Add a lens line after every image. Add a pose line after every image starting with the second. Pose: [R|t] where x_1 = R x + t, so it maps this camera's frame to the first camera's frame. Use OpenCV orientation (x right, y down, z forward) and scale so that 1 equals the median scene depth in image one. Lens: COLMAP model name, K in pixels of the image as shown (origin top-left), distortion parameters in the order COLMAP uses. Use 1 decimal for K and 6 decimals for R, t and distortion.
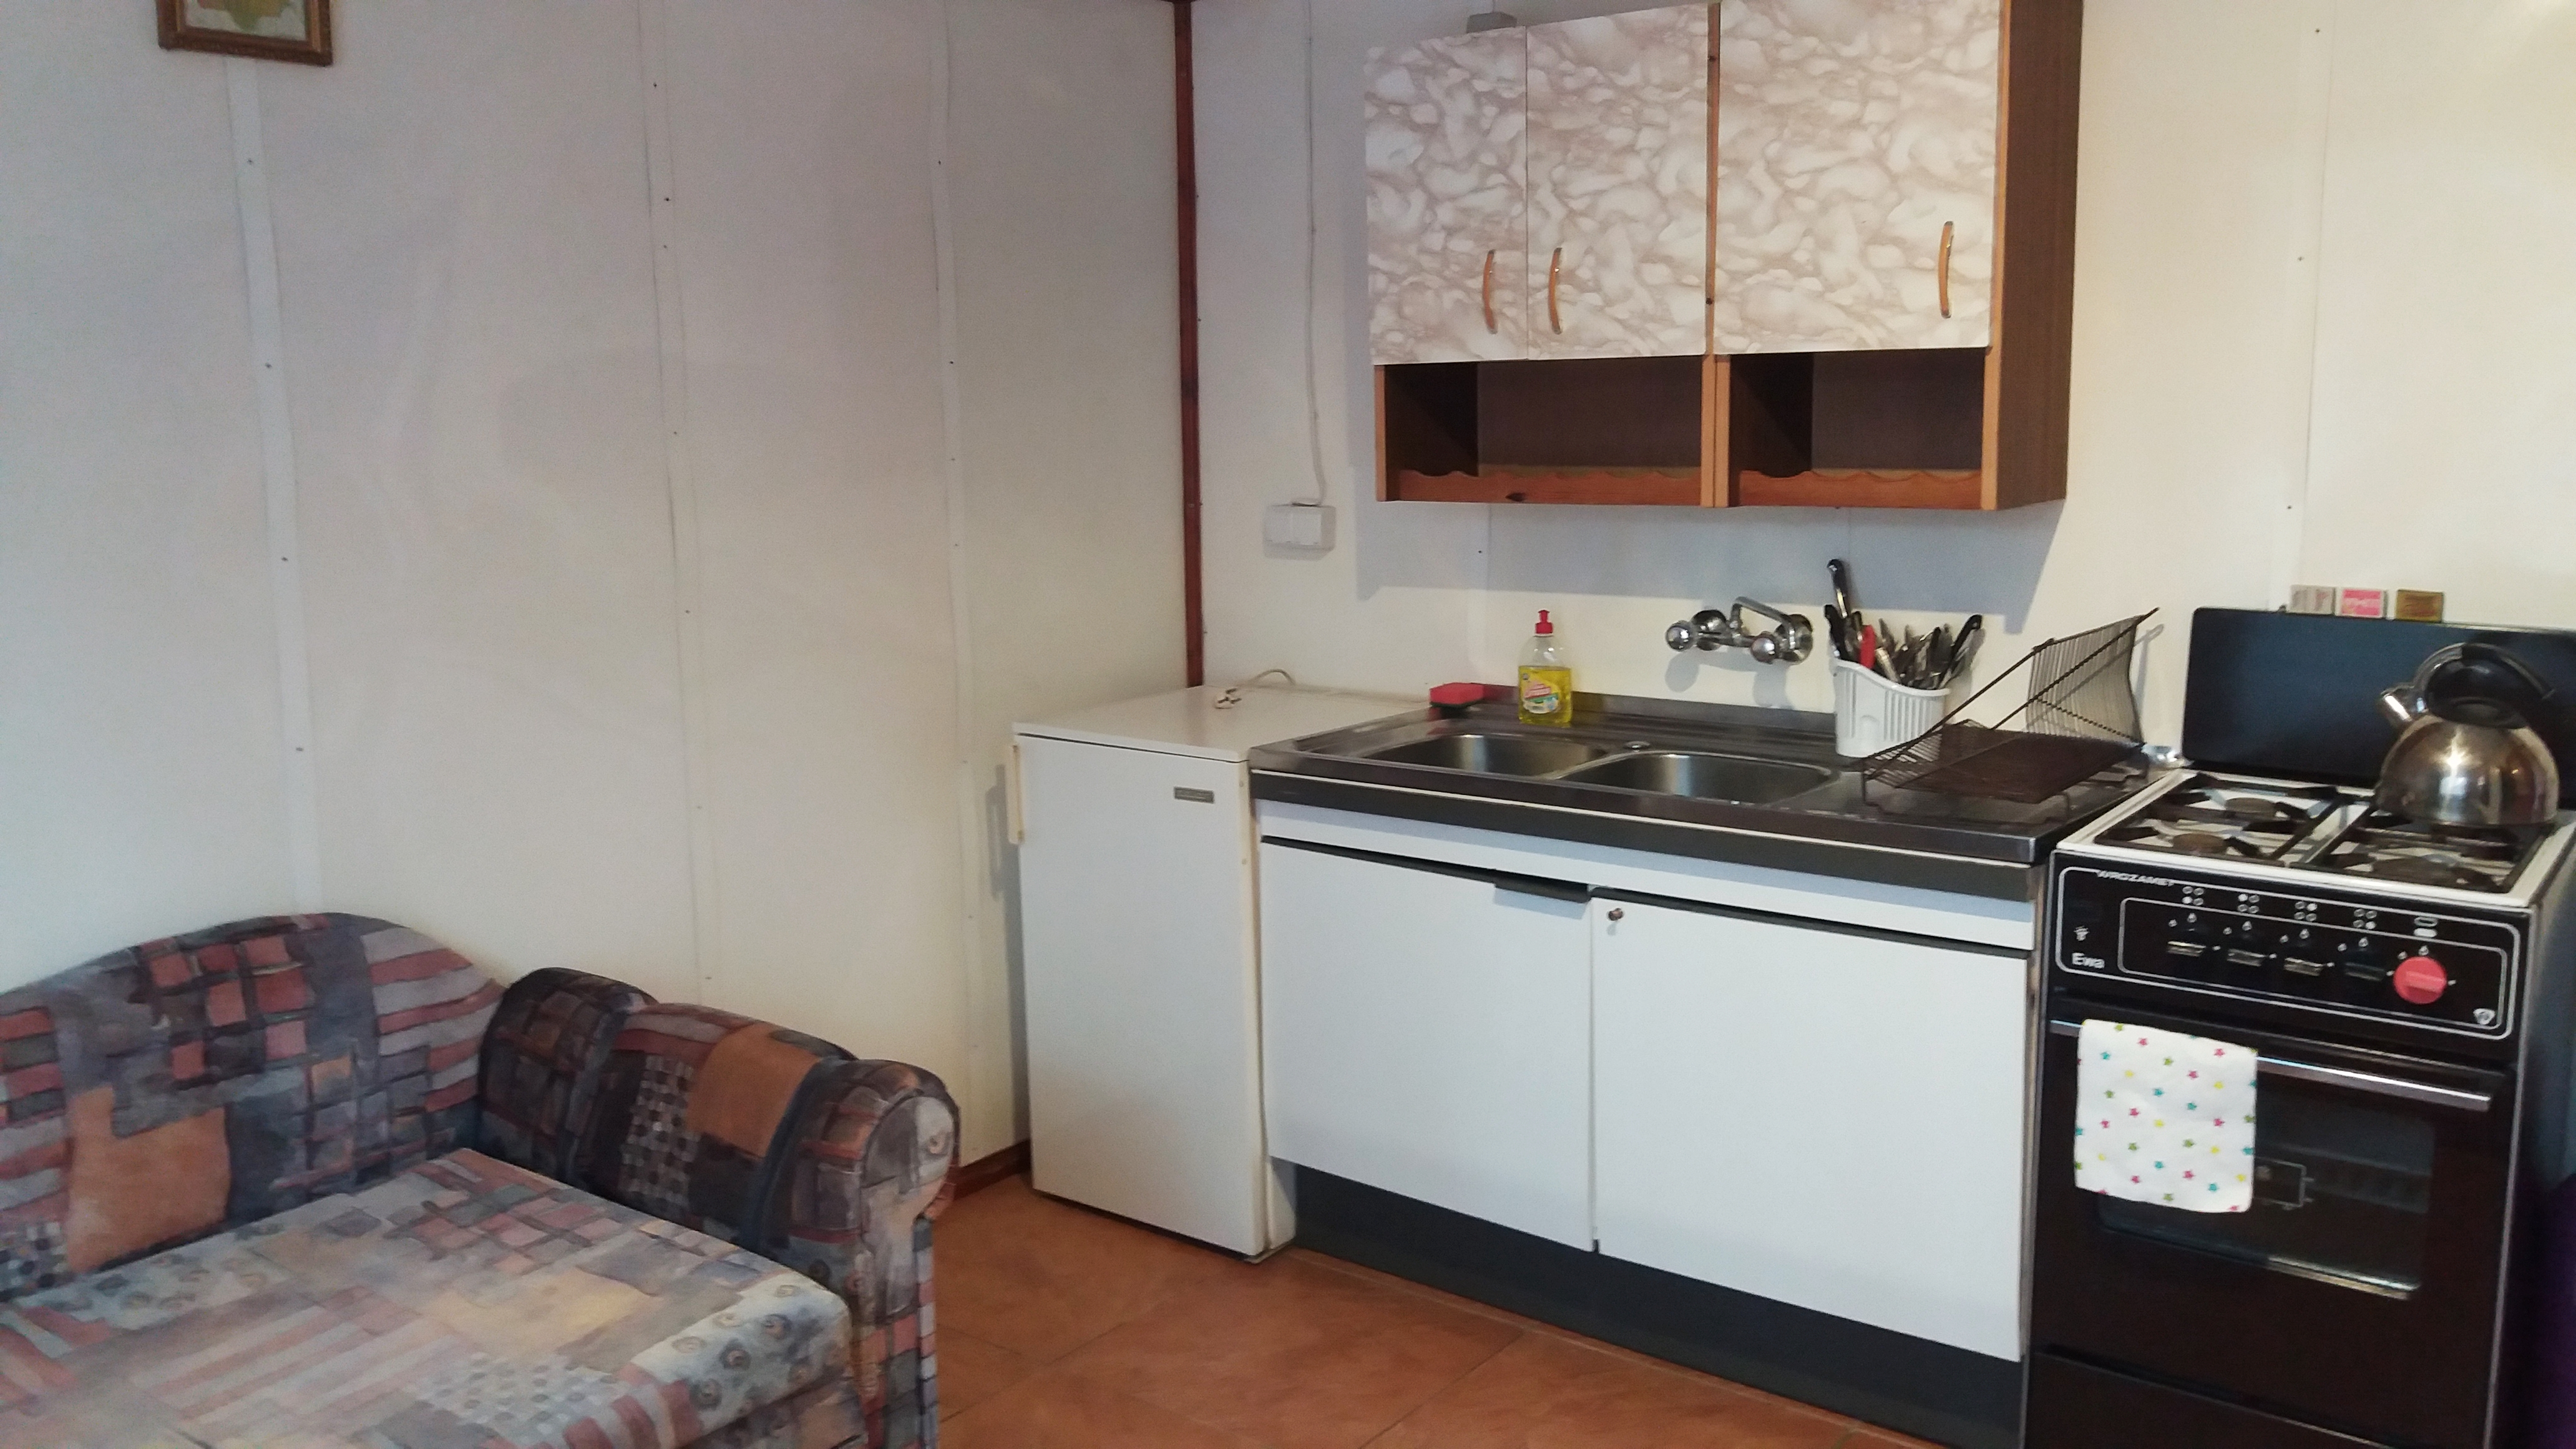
lens RADIAL K [[2085.9, 0, 1286.9], [0, 2085.9, 715.4], [0, 0, 1]] dist [-0.007269, -0.011253]
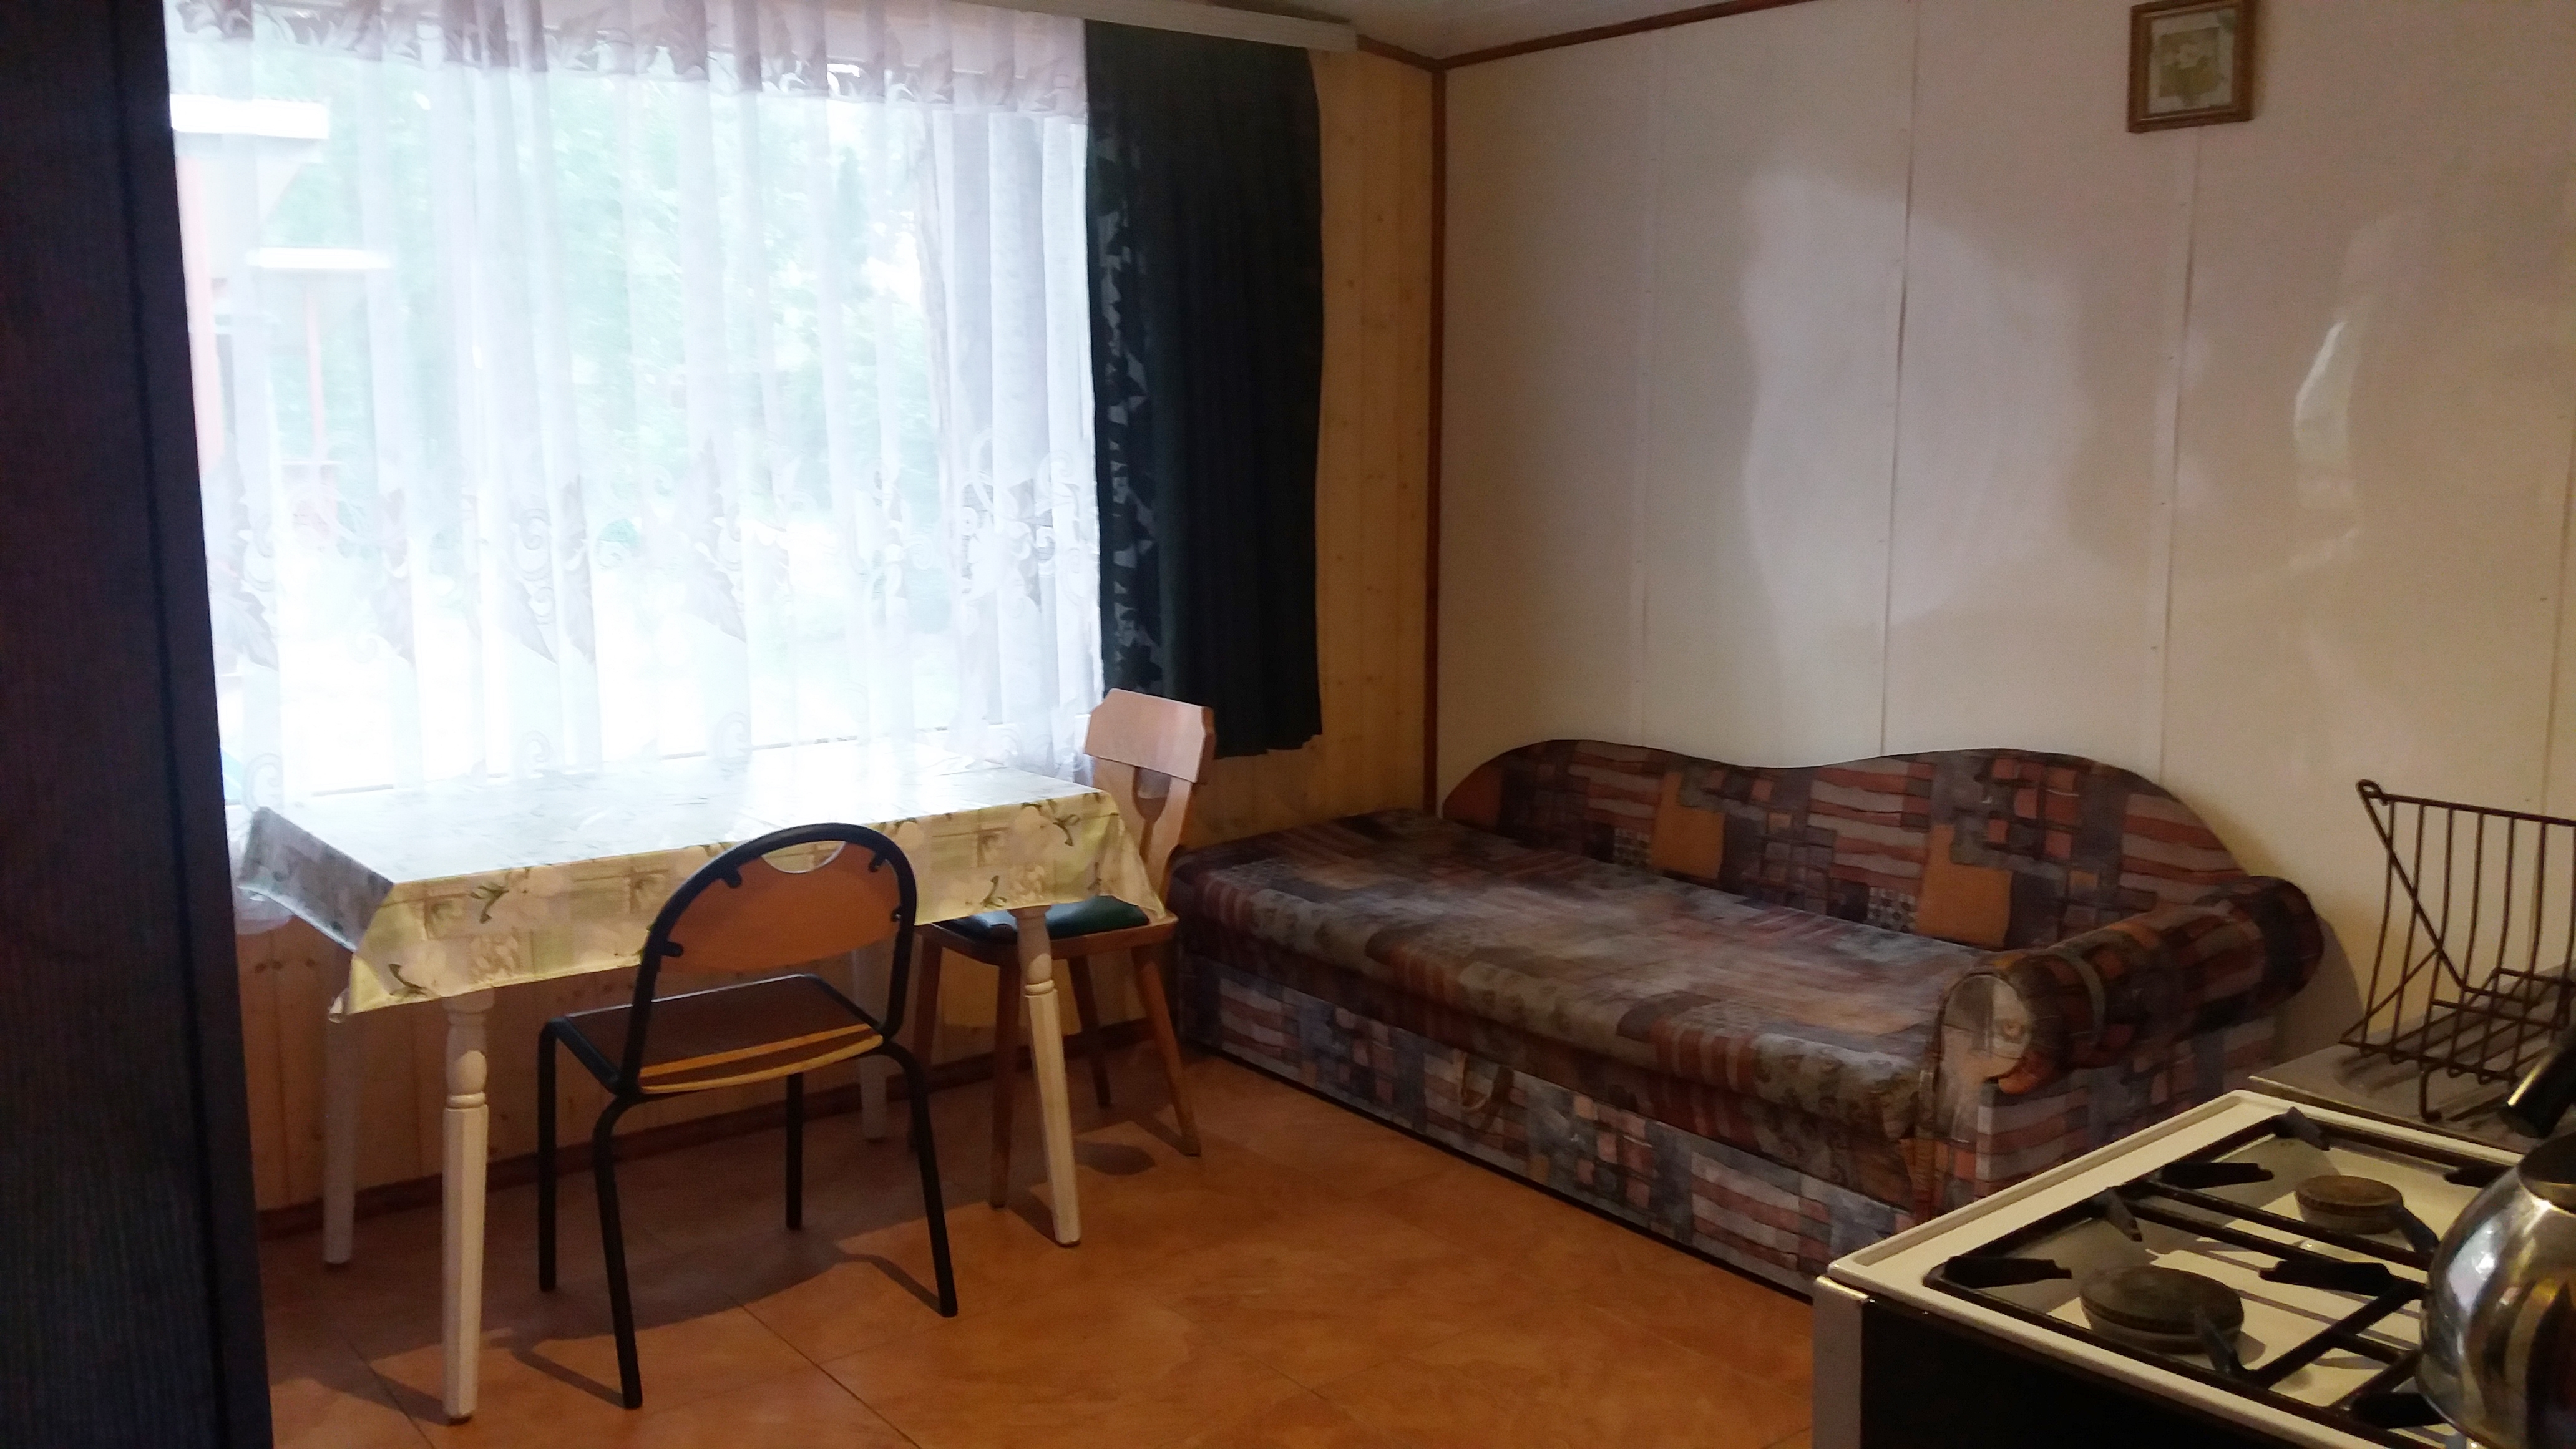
lens RADIAL K [[2085.9, 0, 1286.9], [0, 2085.9, 715.4], [0, 0, 1]] dist [-0.007269, -0.011253]
pose [[-0.239528, 0.156775, -0.958148, 0.990403], [-0.134201, 0.972057, 0.192600, -0.130765], [0.961570, 0.174718, -0.211796, 0.802382]]
